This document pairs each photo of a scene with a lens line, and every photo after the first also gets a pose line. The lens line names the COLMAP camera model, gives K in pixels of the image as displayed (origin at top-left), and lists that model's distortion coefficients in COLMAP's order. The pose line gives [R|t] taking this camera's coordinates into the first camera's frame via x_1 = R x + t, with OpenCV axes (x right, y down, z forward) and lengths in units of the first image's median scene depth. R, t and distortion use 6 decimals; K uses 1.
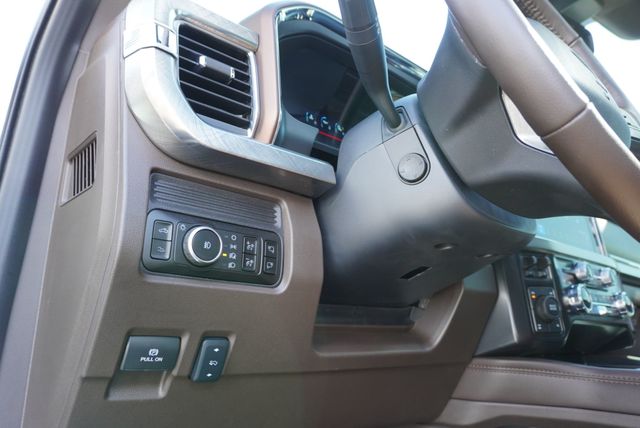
lens RADIAL K [[486.5, 0, 320.0], [0, 486.5, 214.0], [0, 0, 1]] dist [-0.035608, 0.005358]
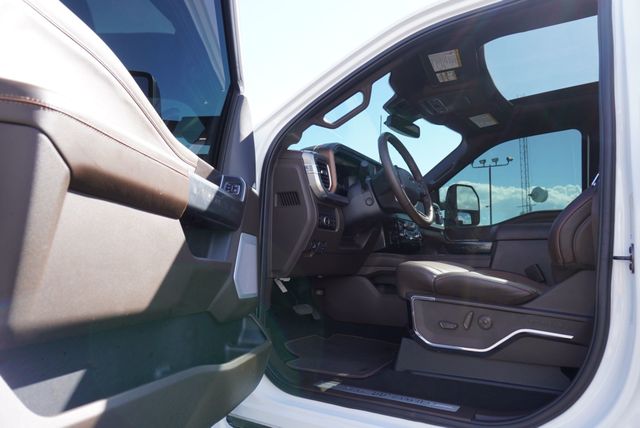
lens RADIAL K [[411.9, 0, 320.0], [0, 411.9, 214.0], [0, 0, 1]] dist [-0.088433, 0.070262]
pose [[0.959405, 0.027779, 0.280662, -0.731403], [-0.065914, 0.989663, 0.127364, -0.254047], [-0.274222, -0.140693, 0.951319, -1.354324]]
